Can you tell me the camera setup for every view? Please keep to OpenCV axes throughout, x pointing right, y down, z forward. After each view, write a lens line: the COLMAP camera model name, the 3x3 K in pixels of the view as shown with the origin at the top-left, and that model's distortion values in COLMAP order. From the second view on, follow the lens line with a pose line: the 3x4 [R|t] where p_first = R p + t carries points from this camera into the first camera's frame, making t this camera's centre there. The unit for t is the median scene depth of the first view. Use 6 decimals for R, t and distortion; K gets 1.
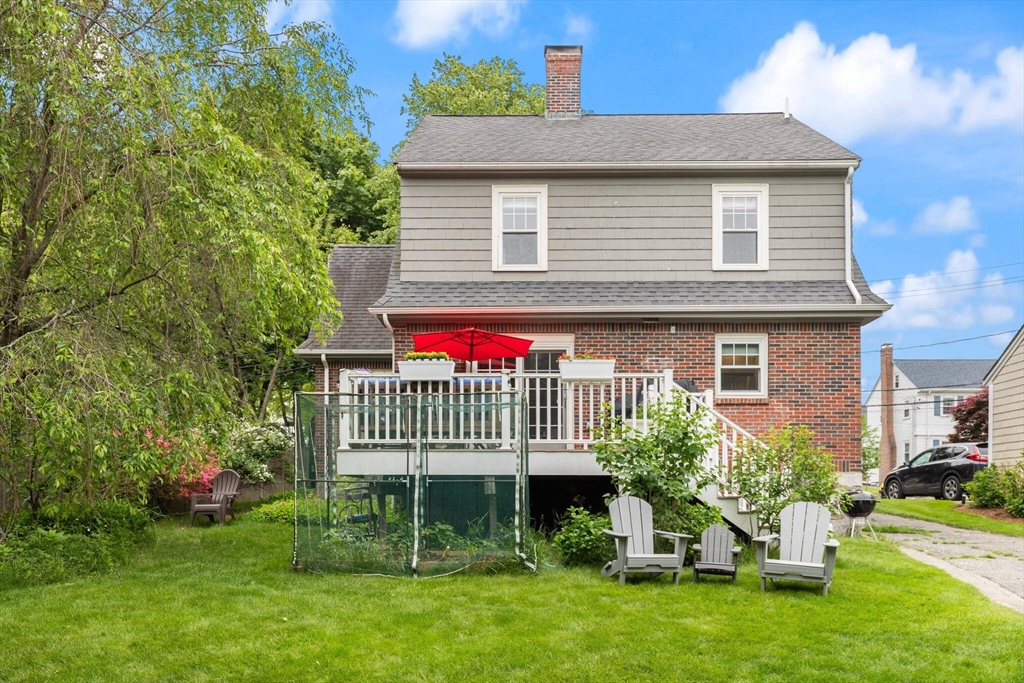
lens RADIAL K [[802.1, 0, 512.8], [0, 802.1, 512.5], [0, 0, 1]] dist [-0.001748, -0.001622]
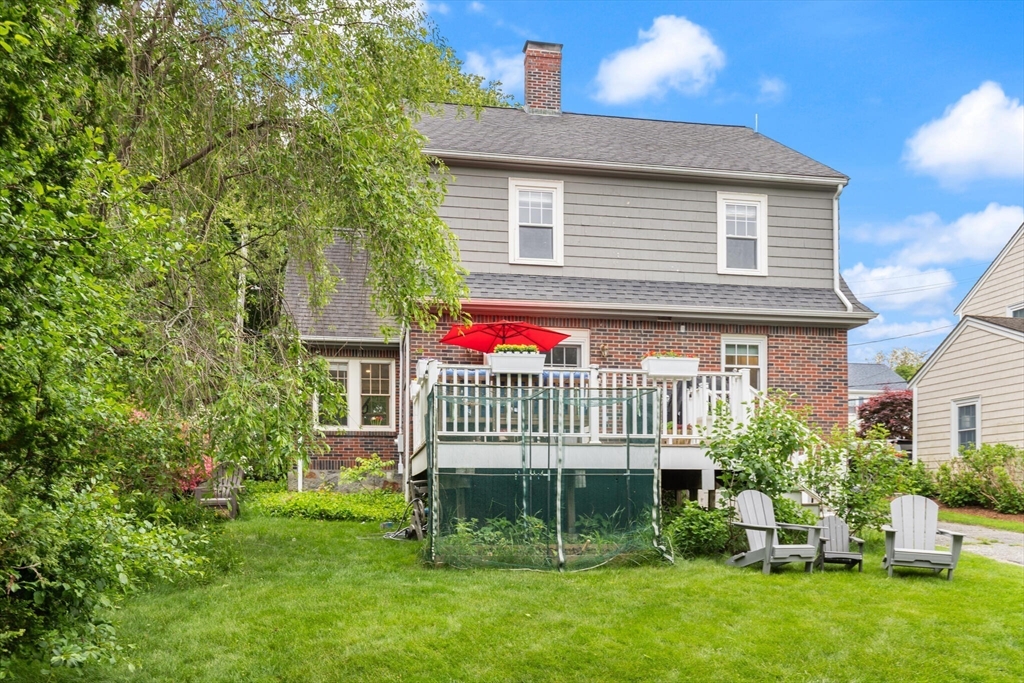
lens RADIAL K [[808.7, 0, 515.4], [0, 808.7, 501.9], [0, 0, 1]] dist [-0.001258, 0.001802]
pose [[0.982390, -0.003558, 0.186807, -0.211731], [0.004109, 0.999988, -0.002566, -0.001812], [-0.186796, 0.003288, 0.982393, 0.011123]]
